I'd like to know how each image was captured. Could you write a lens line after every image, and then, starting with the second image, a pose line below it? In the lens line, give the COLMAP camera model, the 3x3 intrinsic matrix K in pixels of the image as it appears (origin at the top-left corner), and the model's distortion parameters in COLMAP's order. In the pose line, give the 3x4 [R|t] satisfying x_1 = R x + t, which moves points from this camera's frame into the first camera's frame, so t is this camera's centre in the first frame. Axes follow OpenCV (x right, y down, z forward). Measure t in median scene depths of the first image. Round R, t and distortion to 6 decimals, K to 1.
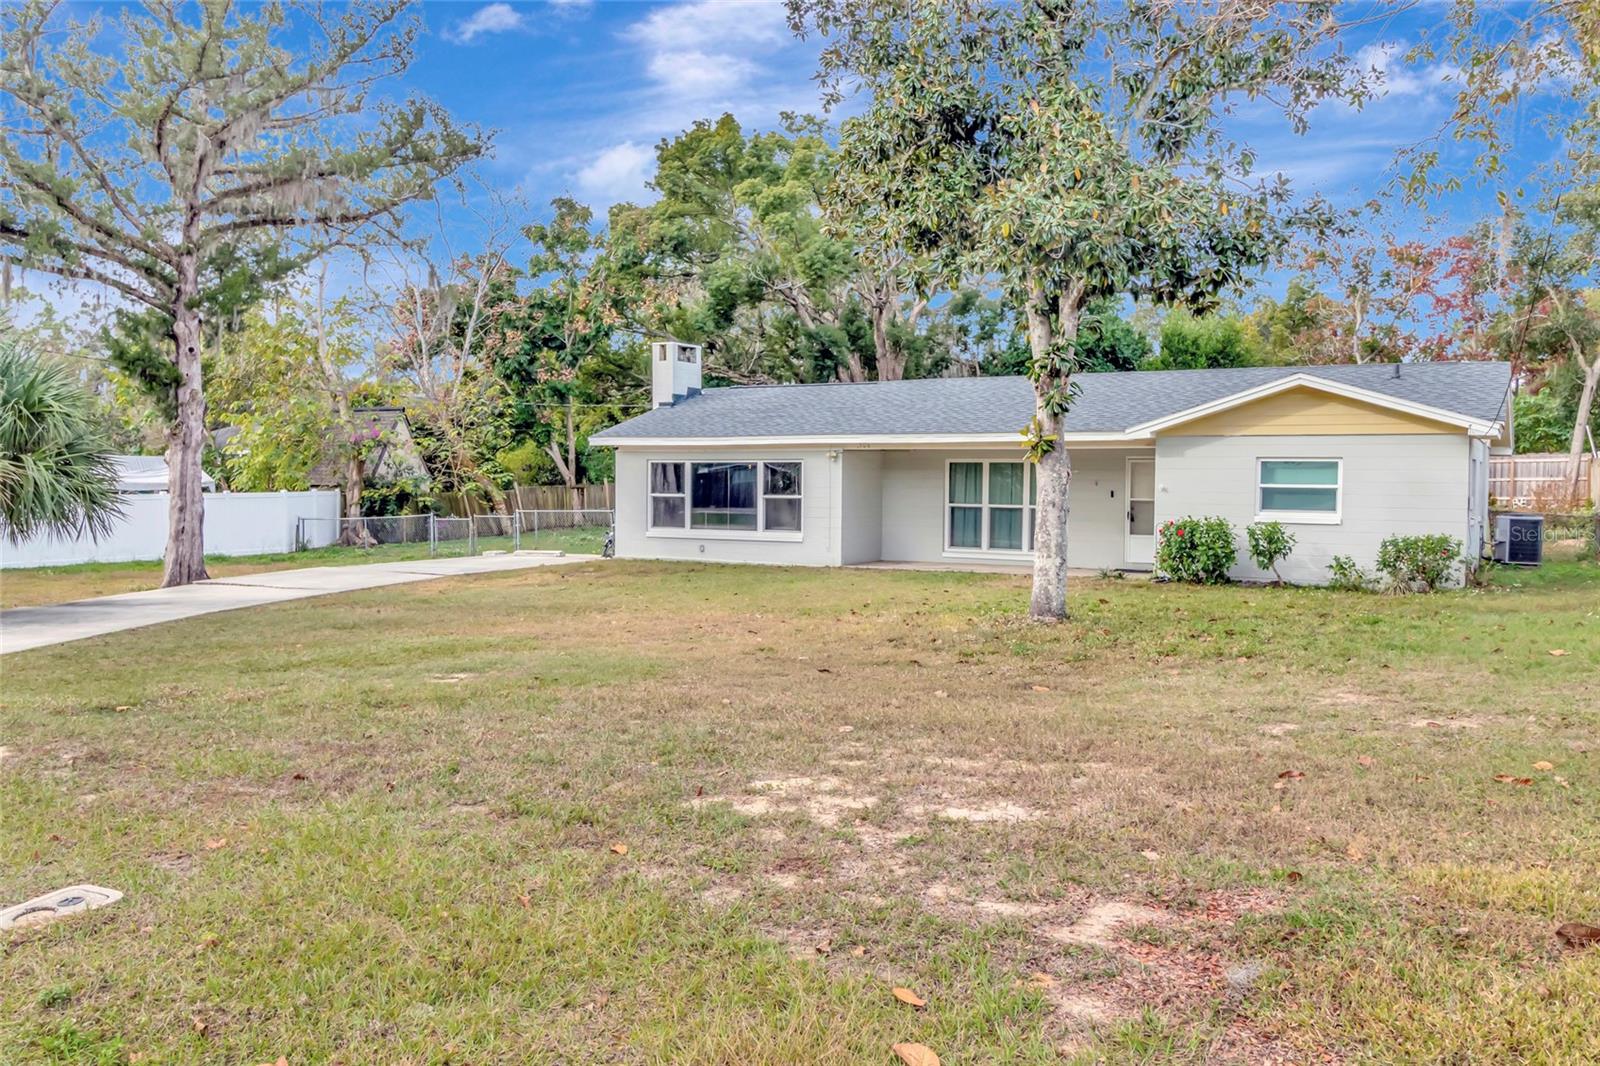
lens RADIAL K [[1650.9, 0, 800.0], [0, 1650.9, 533.0], [0, 0, 1]] dist [-0.000863, 0.000042]
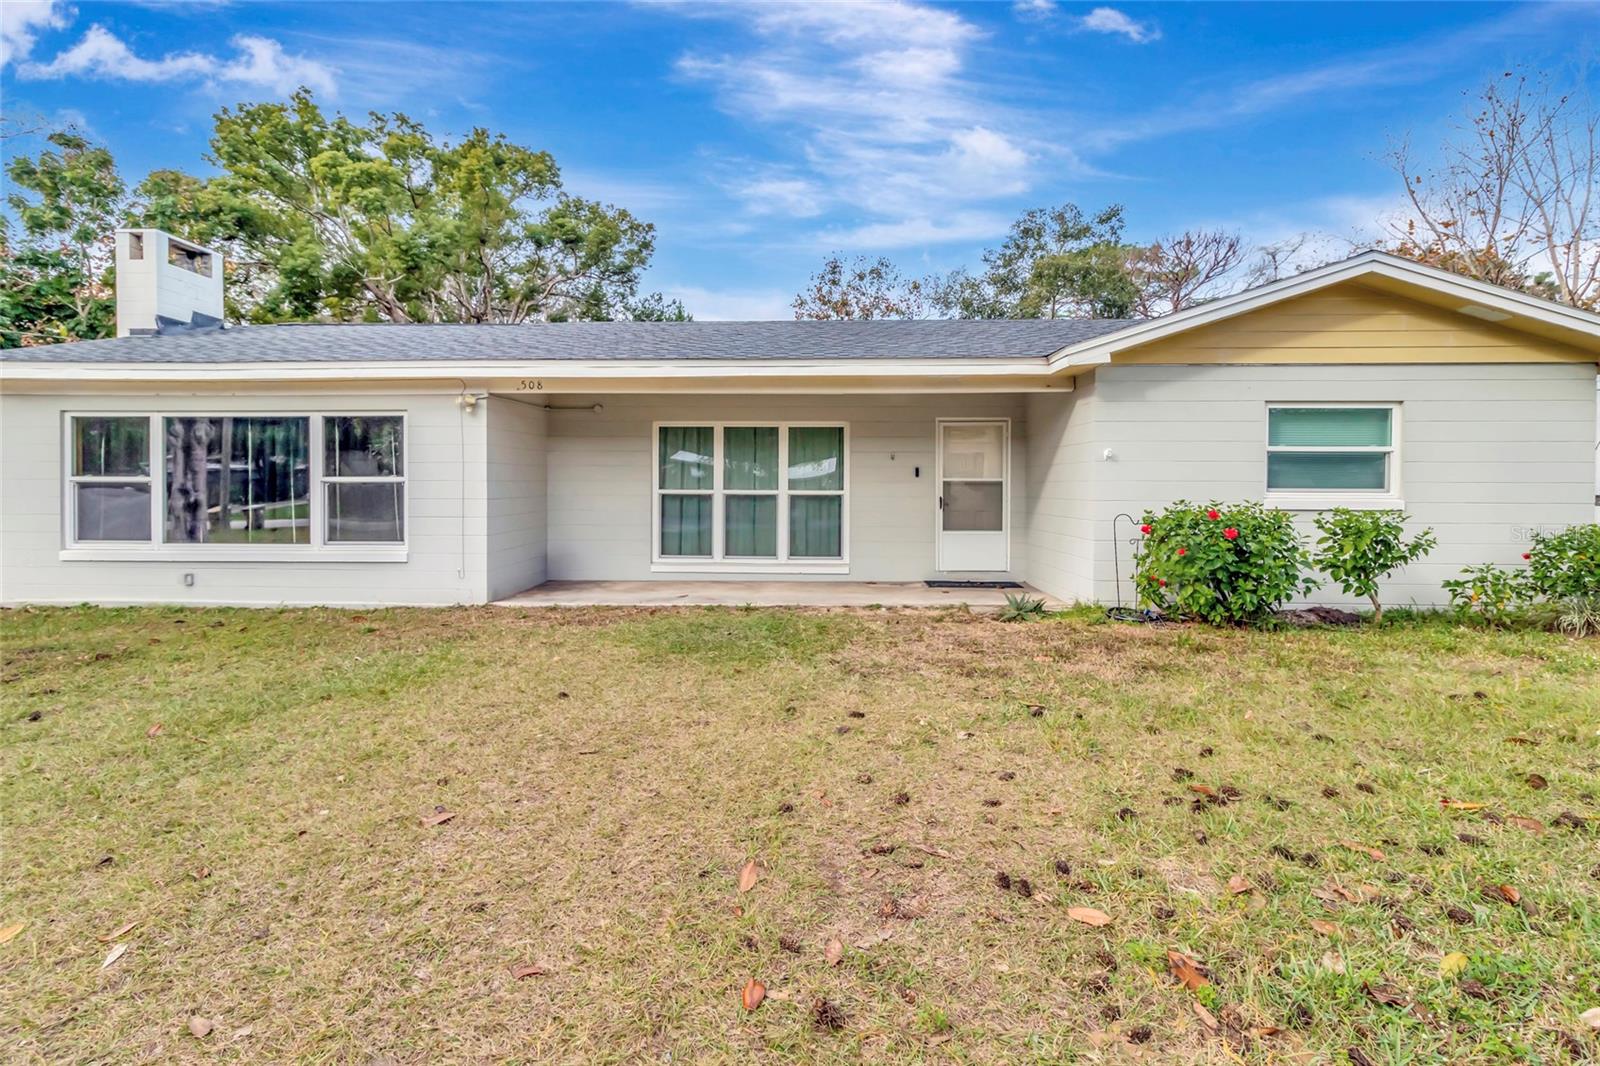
lens RADIAL K [[742.7, 0, 798.6], [0, 742.7, 498.6], [0, 0, 1]] dist [0.004673, 0.000403]
pose [[0.879530, -0.014275, 0.475629, -0.001326], [0.022863, 0.999663, -0.012275, -0.009355], [-0.475293, 0.021671, 0.879561, 0.714172]]
